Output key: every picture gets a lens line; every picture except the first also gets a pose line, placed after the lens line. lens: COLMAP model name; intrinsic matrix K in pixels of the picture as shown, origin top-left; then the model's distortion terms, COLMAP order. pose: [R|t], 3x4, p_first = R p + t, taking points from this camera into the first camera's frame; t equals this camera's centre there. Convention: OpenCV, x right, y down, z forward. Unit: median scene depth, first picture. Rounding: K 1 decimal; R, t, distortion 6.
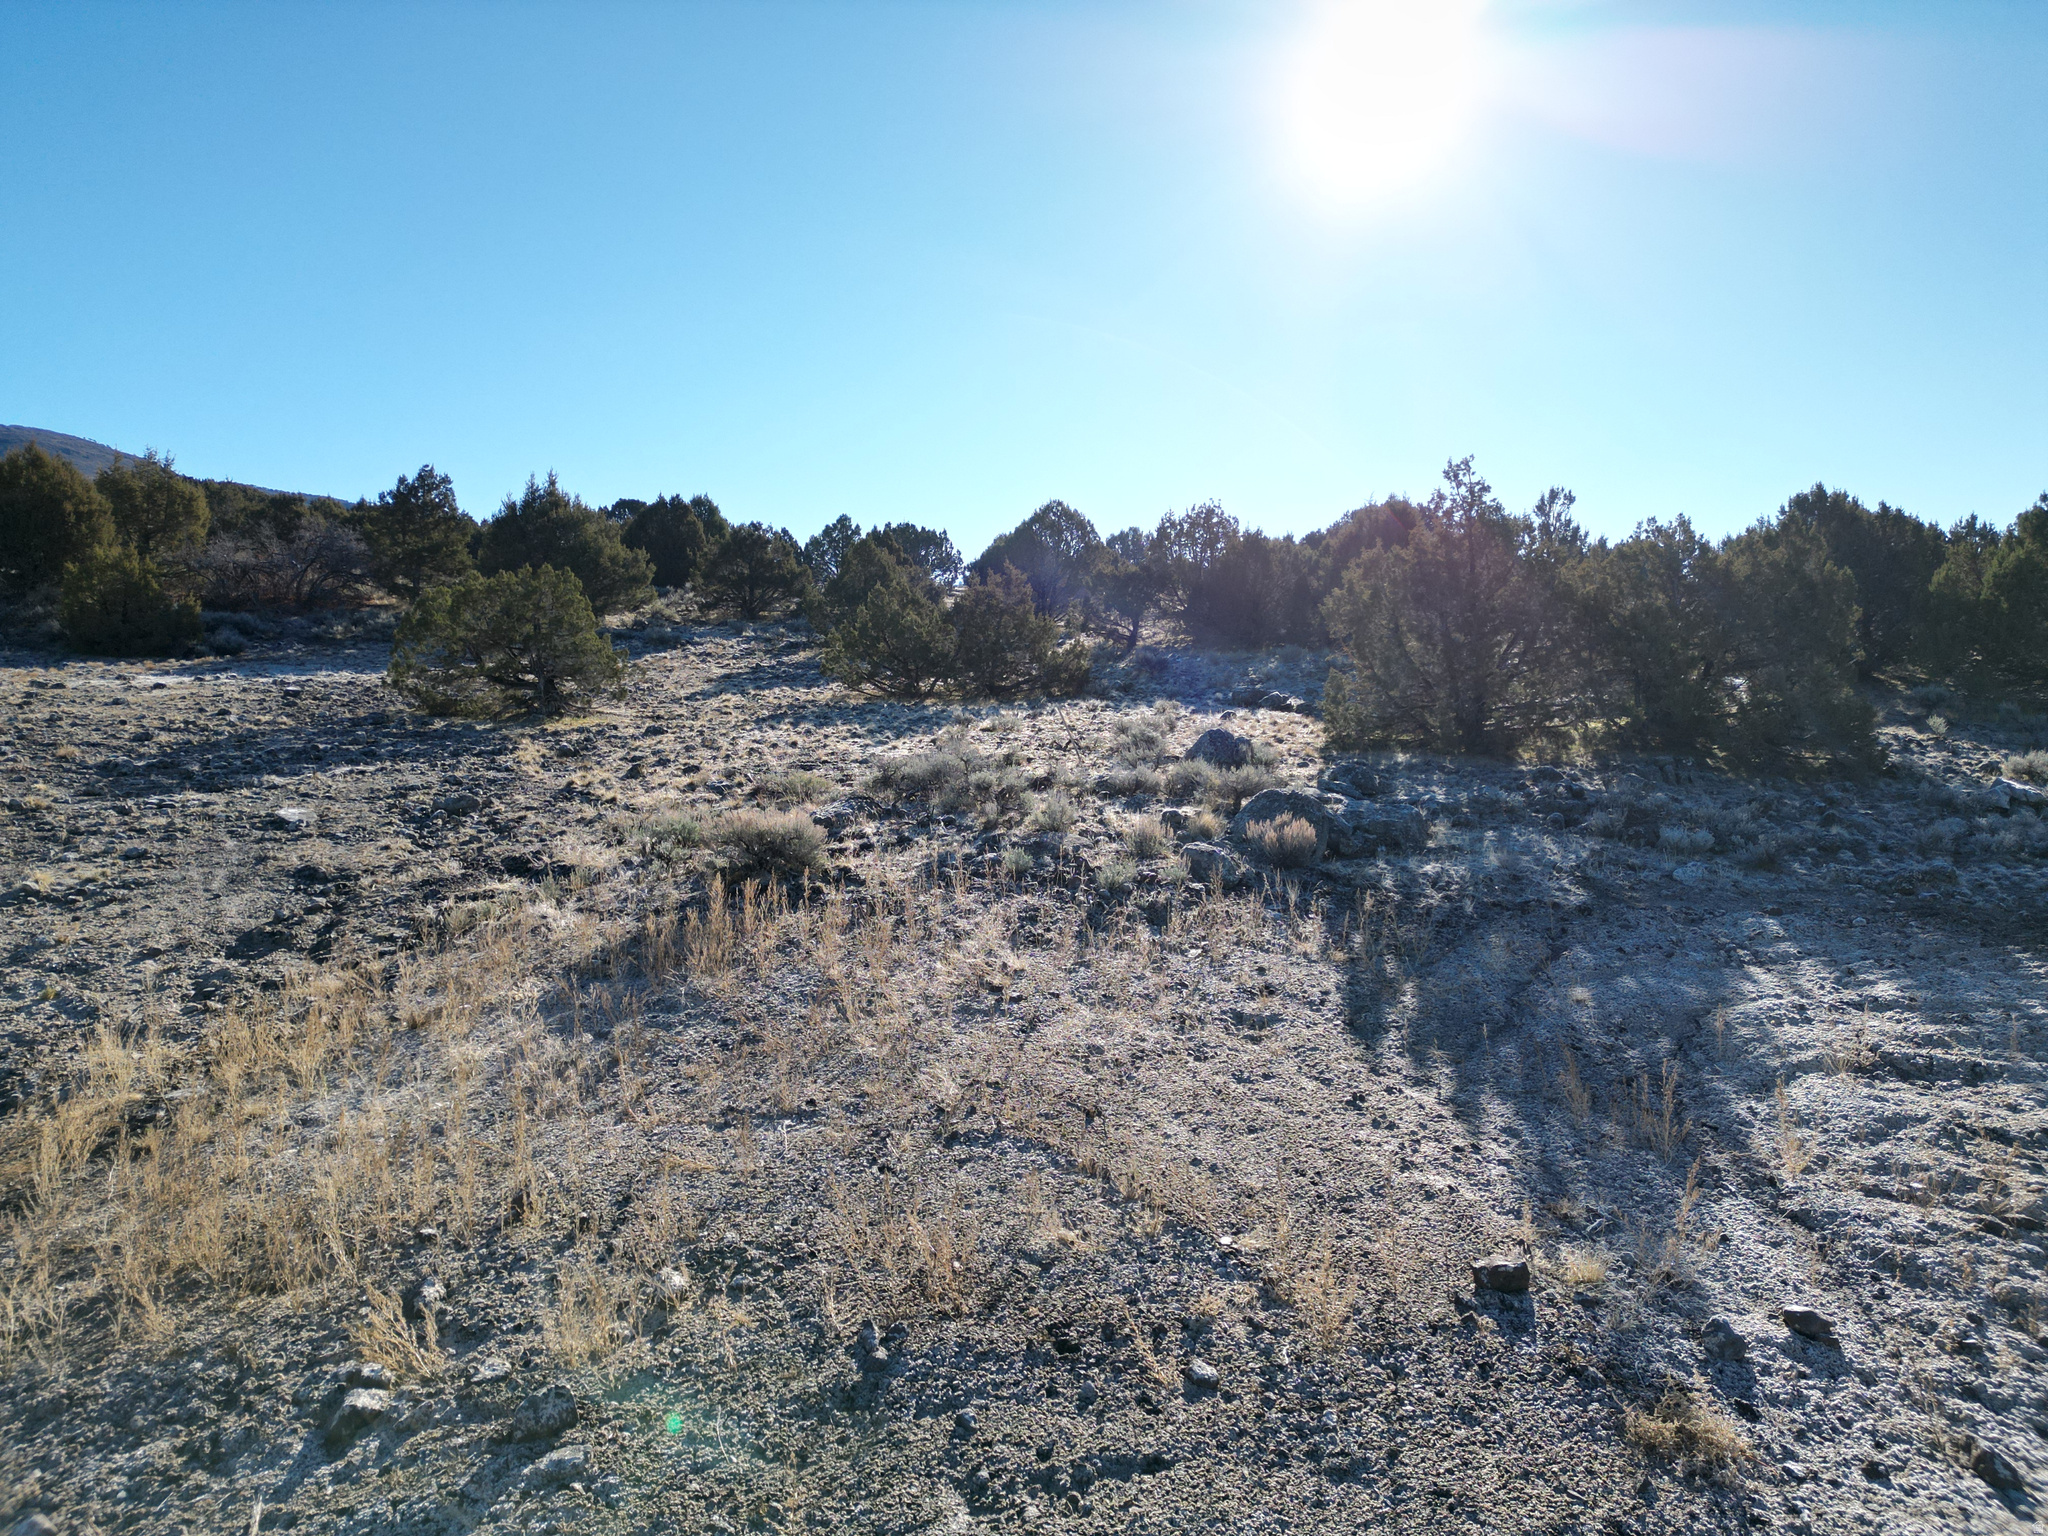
lens RADIAL K [[1406.0, 0, 1024.0], [0, 1406.0, 768.0], [0, 0, 1]] dist [0.071797, -0.057647]
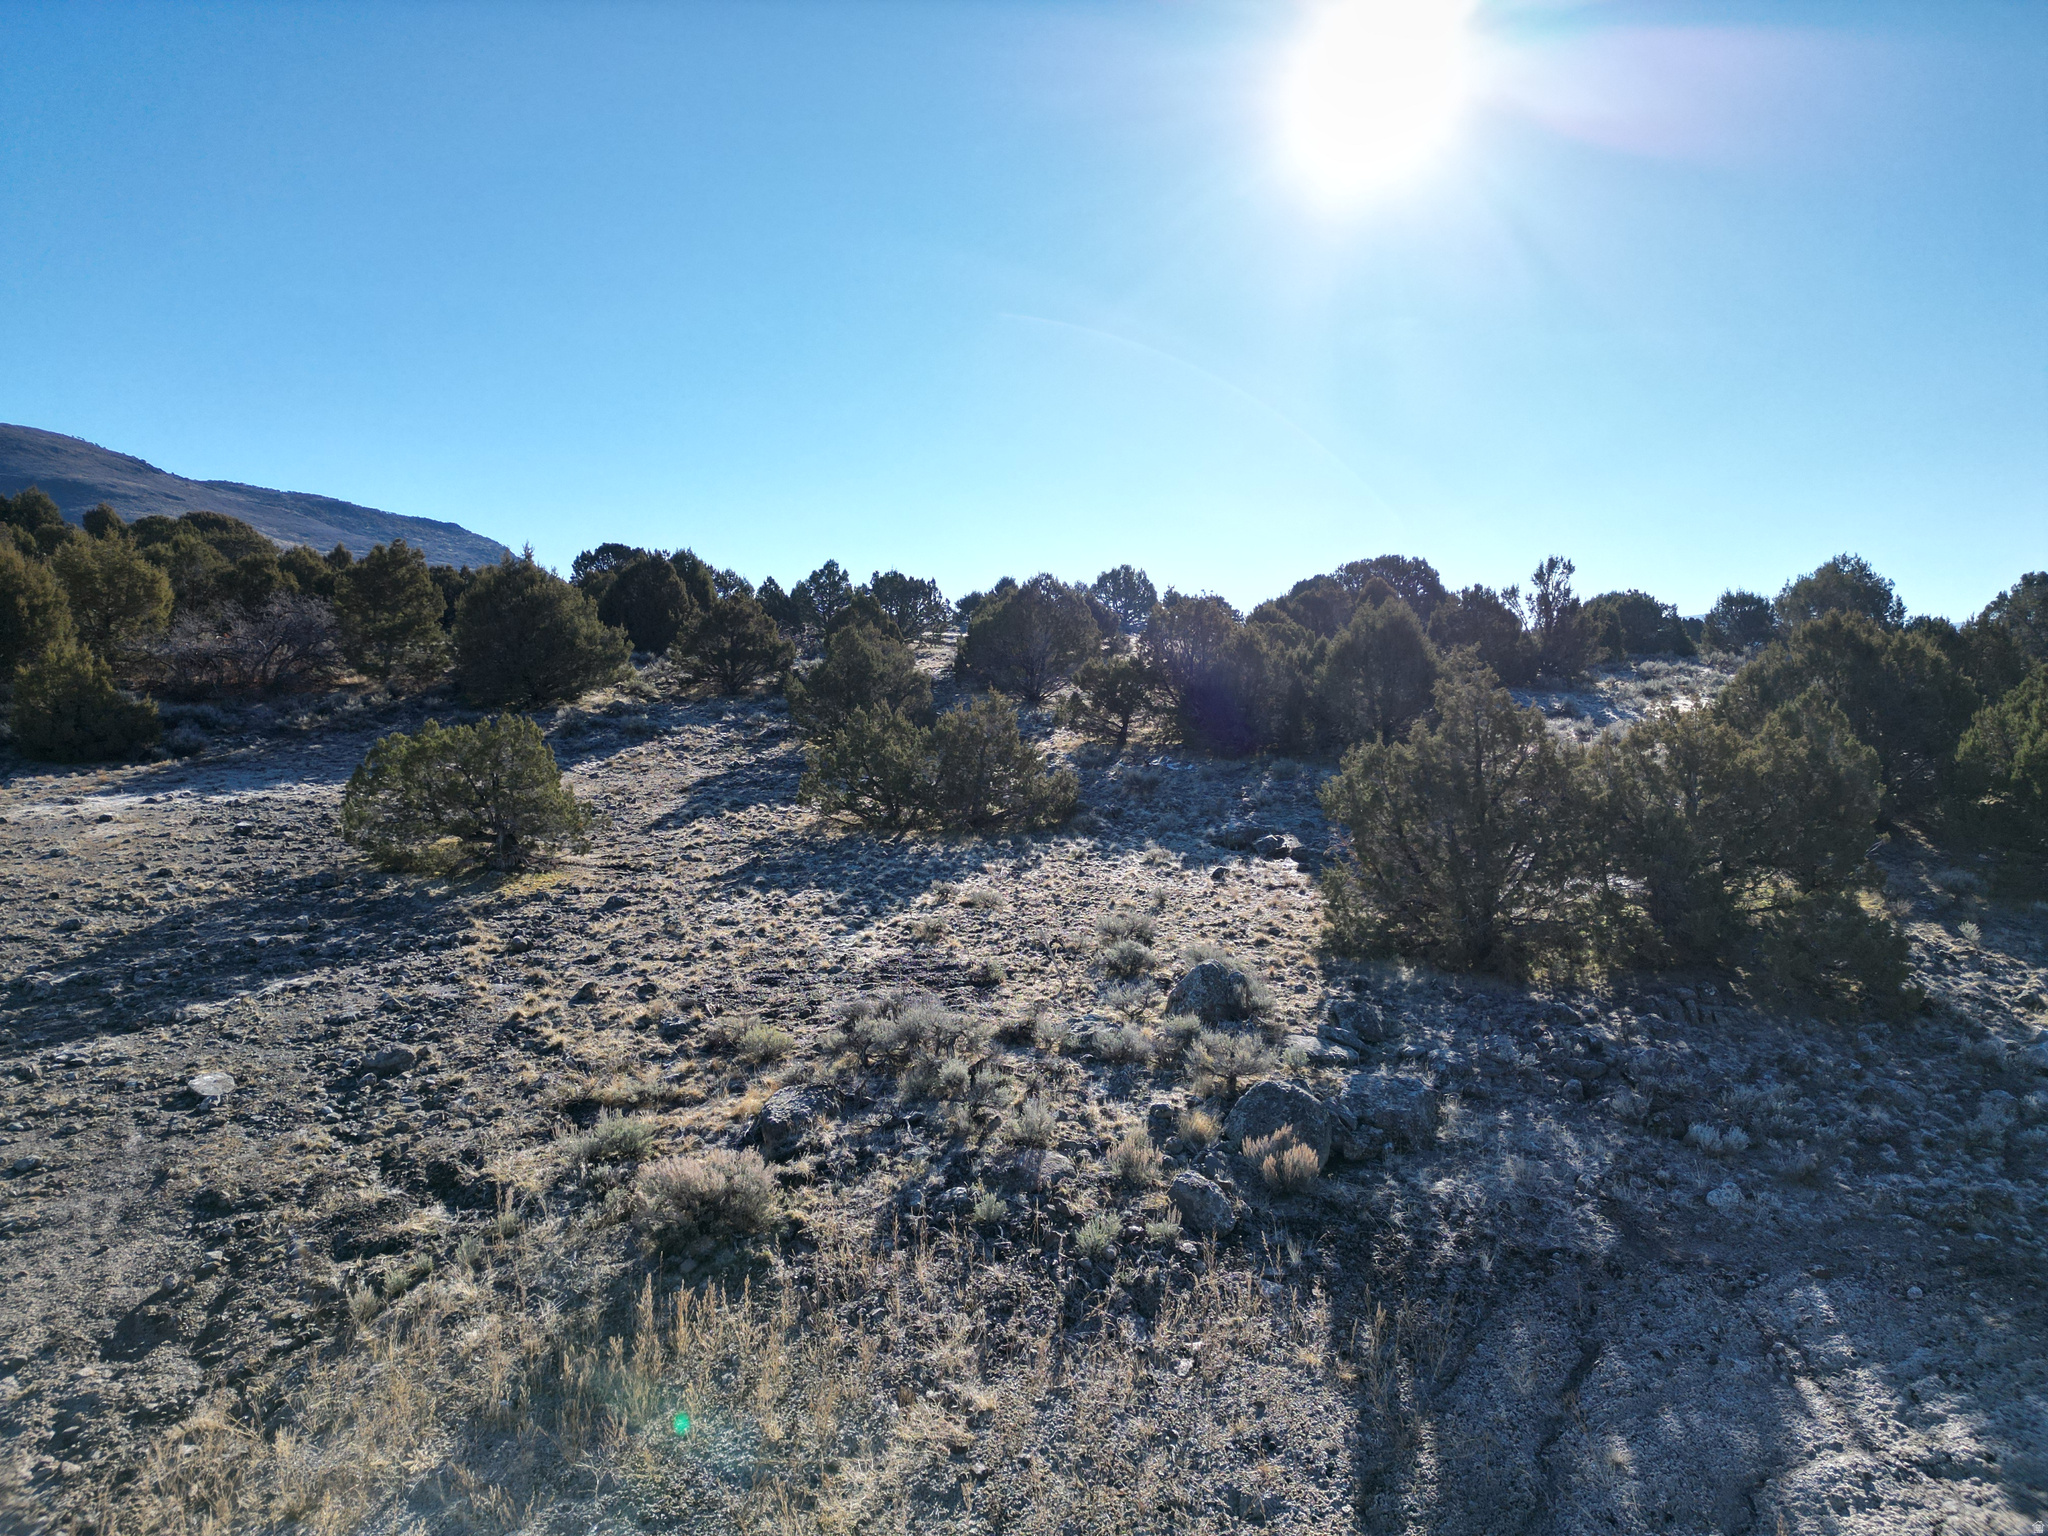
lens RADIAL K [[1403.5, 0, 1024.0], [0, 1403.5, 768.0], [0, 0, 1]] dist [0.066921, -0.053428]
pose [[0.999984, 0.002418, 0.005138, 0.008579], [-0.002444, 0.999984, 0.005102, -0.153609], [-0.005126, -0.005115, 0.999974, 0.065024]]
